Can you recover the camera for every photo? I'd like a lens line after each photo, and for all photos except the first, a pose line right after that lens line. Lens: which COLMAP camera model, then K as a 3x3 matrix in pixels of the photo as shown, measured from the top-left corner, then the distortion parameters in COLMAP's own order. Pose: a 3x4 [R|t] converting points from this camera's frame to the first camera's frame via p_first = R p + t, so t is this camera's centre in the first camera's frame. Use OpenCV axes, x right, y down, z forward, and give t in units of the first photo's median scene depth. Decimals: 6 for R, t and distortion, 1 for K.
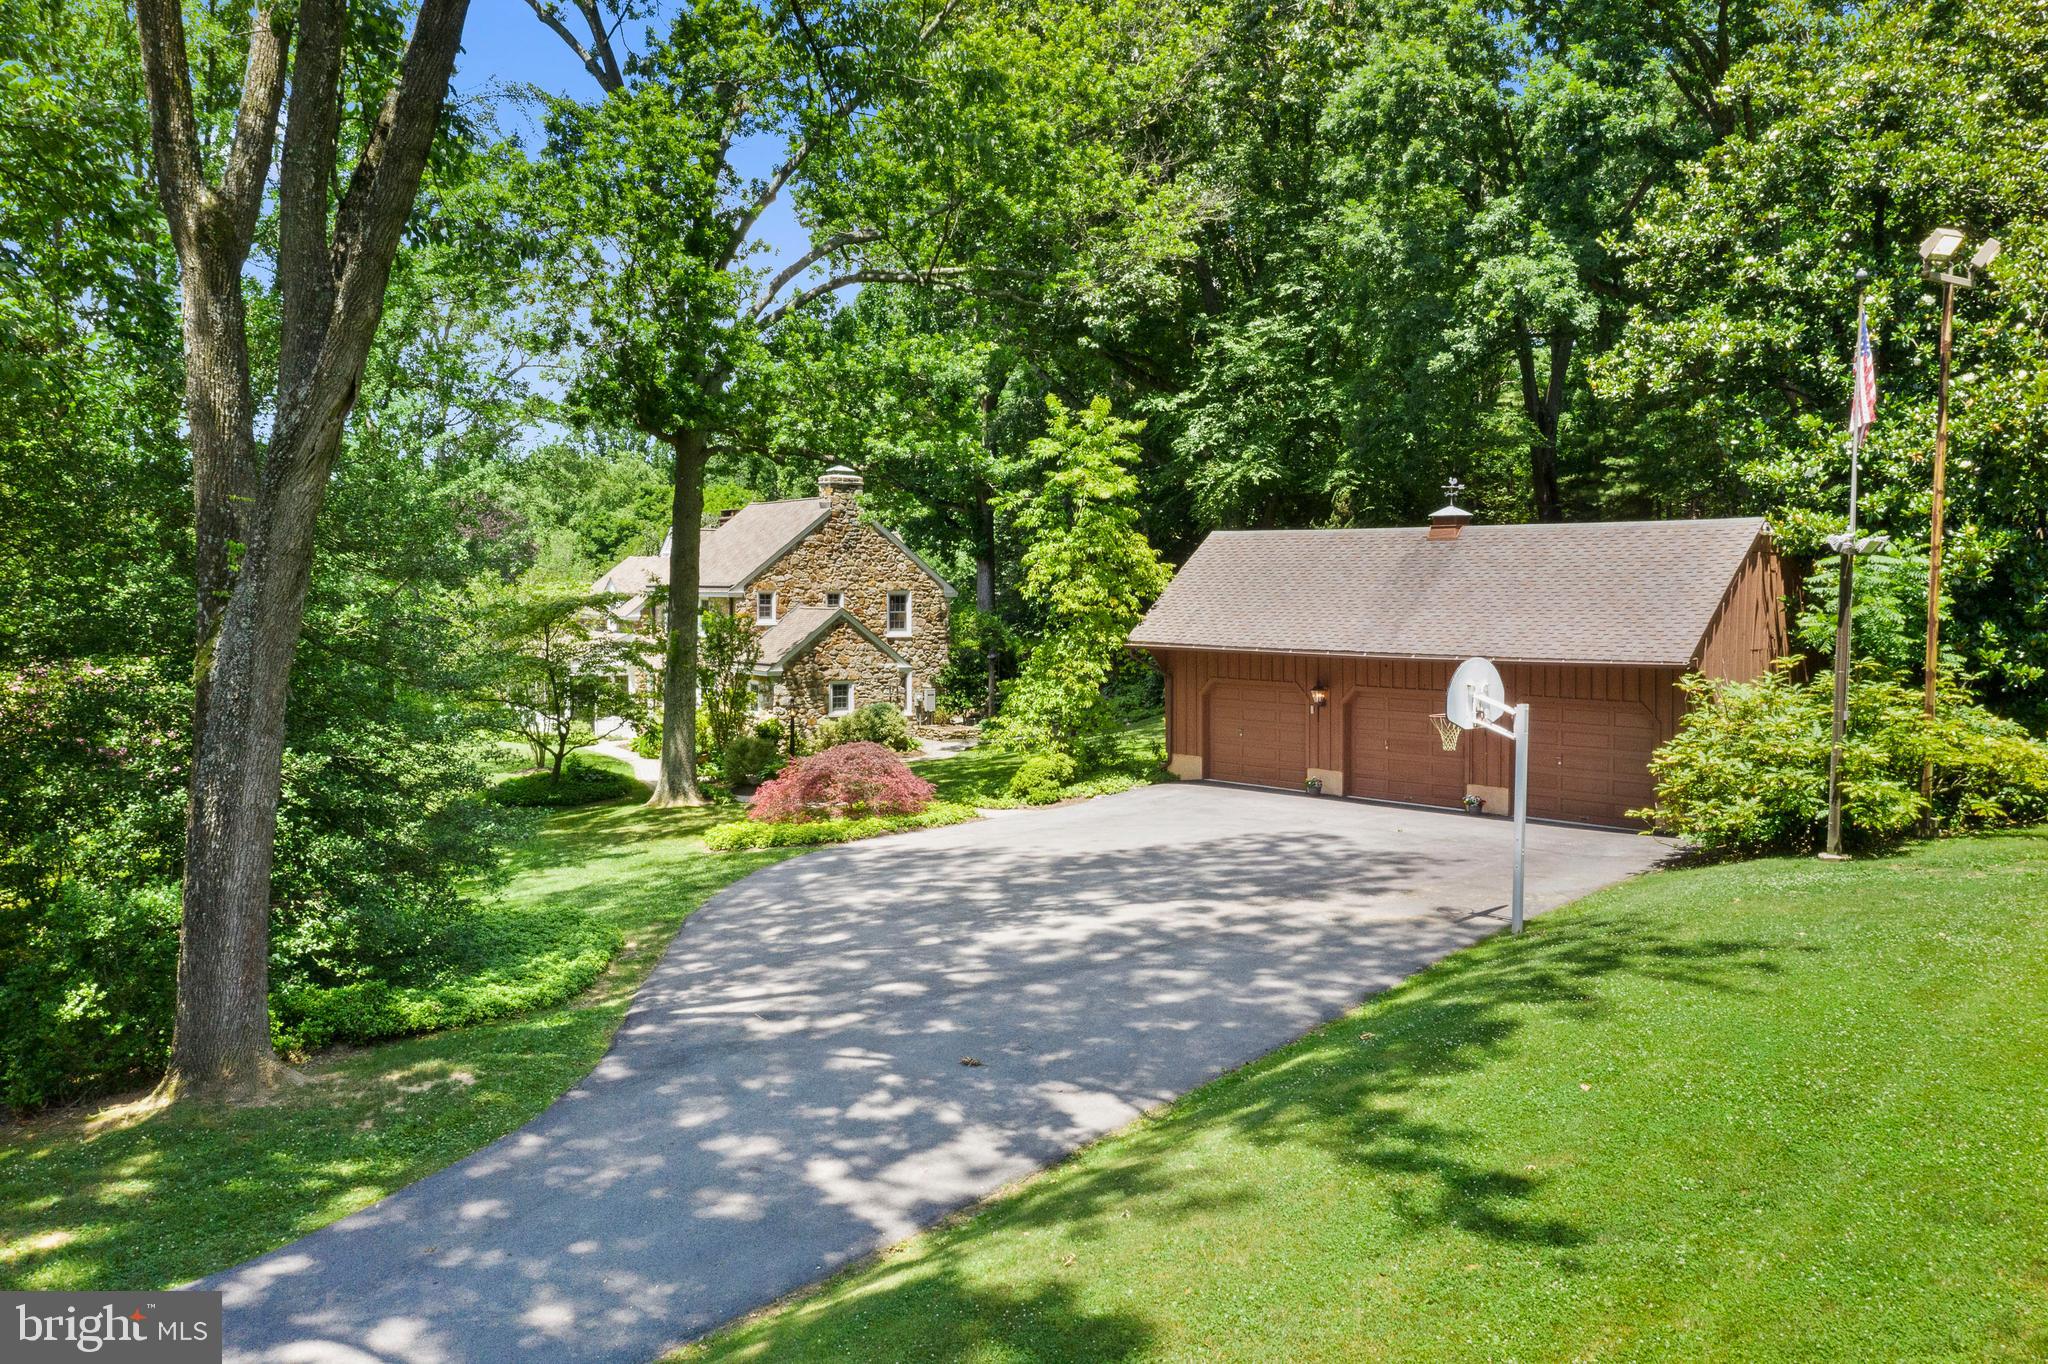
lens RADIAL K [[1594.6, 0, 1024.0], [0, 1594.6, 682.0], [0, 0, 1]] dist [0.006934, 0.003488]
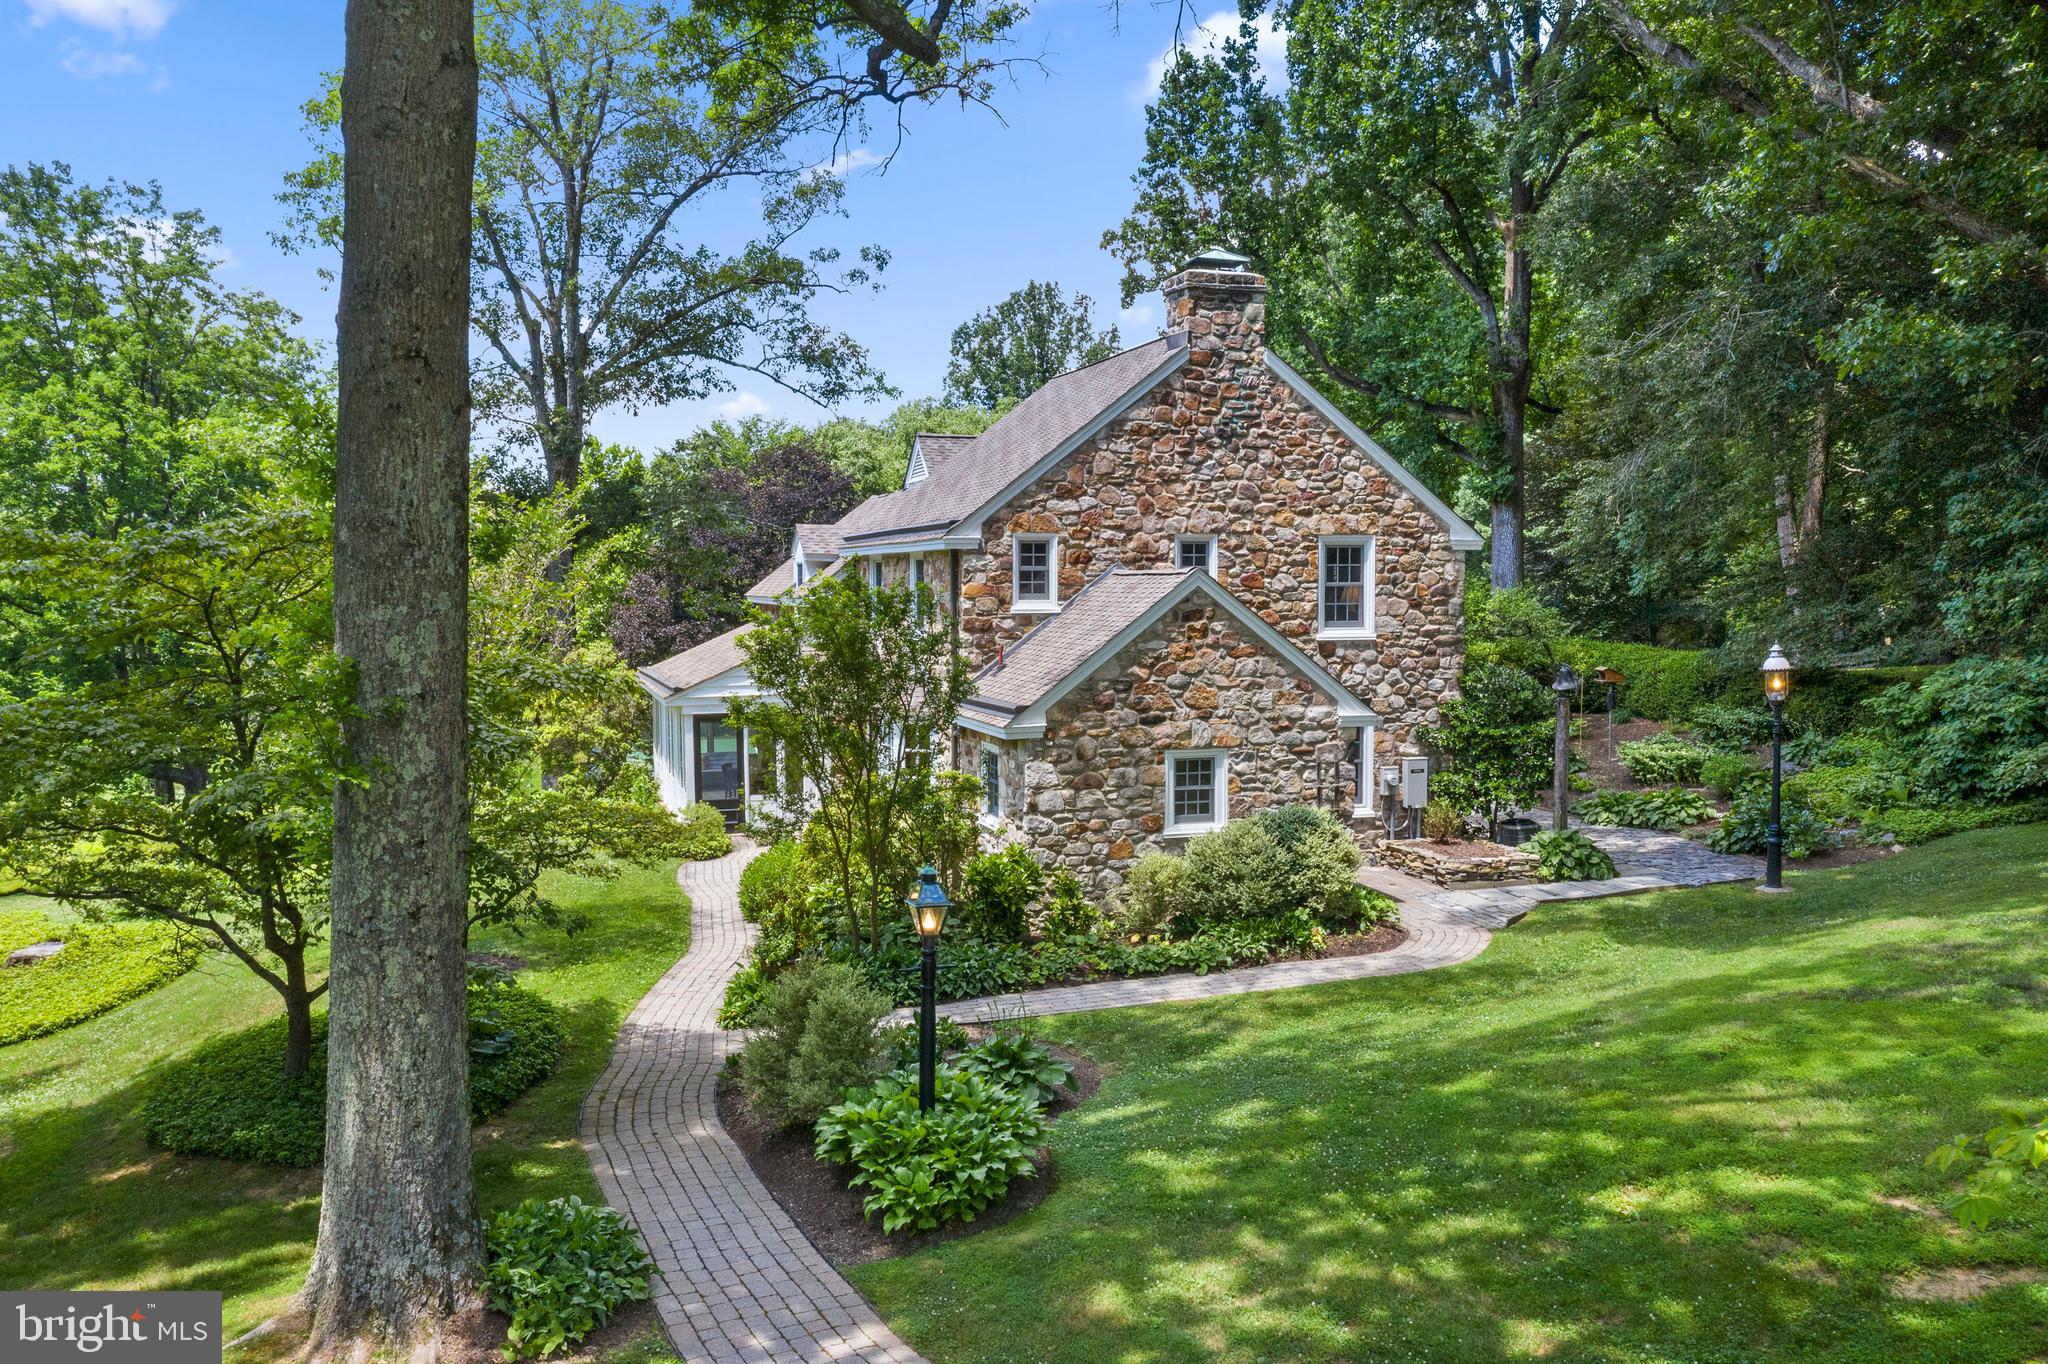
lens RADIAL K [[1594.6, 0, 1024.0], [0, 1594.6, 682.0], [0, 0, 1]] dist [0.006934, 0.003488]
pose [[0.959041, 0.011756, -0.283023, -0.040479], [-0.010424, 0.999926, 0.006212, -0.019442], [0.283075, -0.003008, 0.959093, 0.576772]]
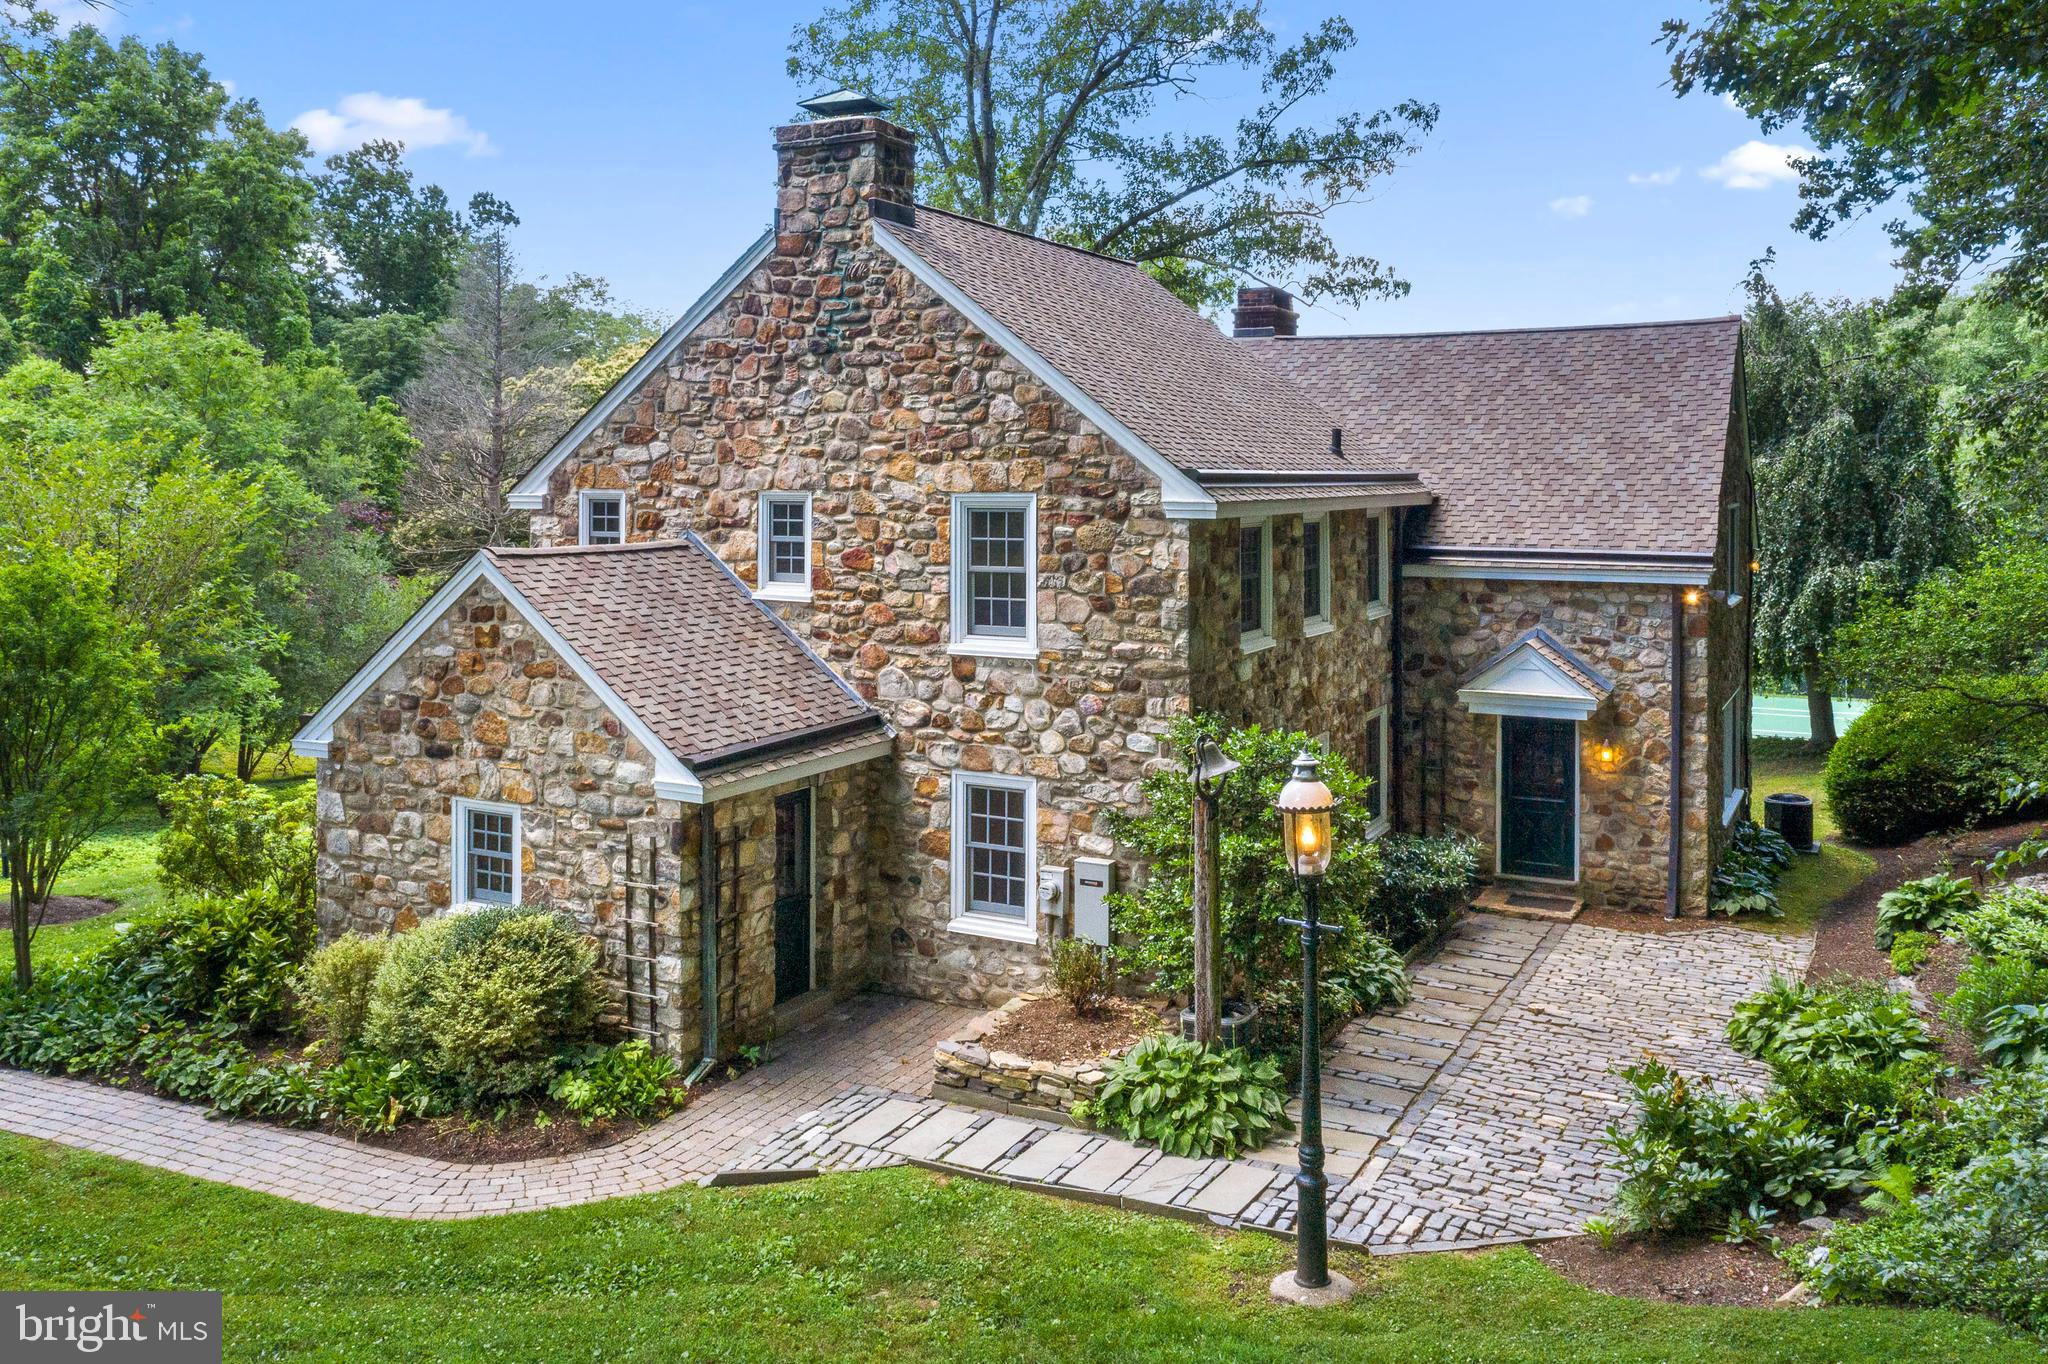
lens RADIAL K [[1653.4, 0, 1026.0], [0, 1653.4, 476.5], [0, 0, 1]] dist [-0.000909, -0.000143]
pose [[0.475894, -0.001683, -0.879501, 0.190102], [-0.053300, 0.998105, -0.030750, -0.053873], [0.877886, 0.061511, 0.474903, 0.904889]]
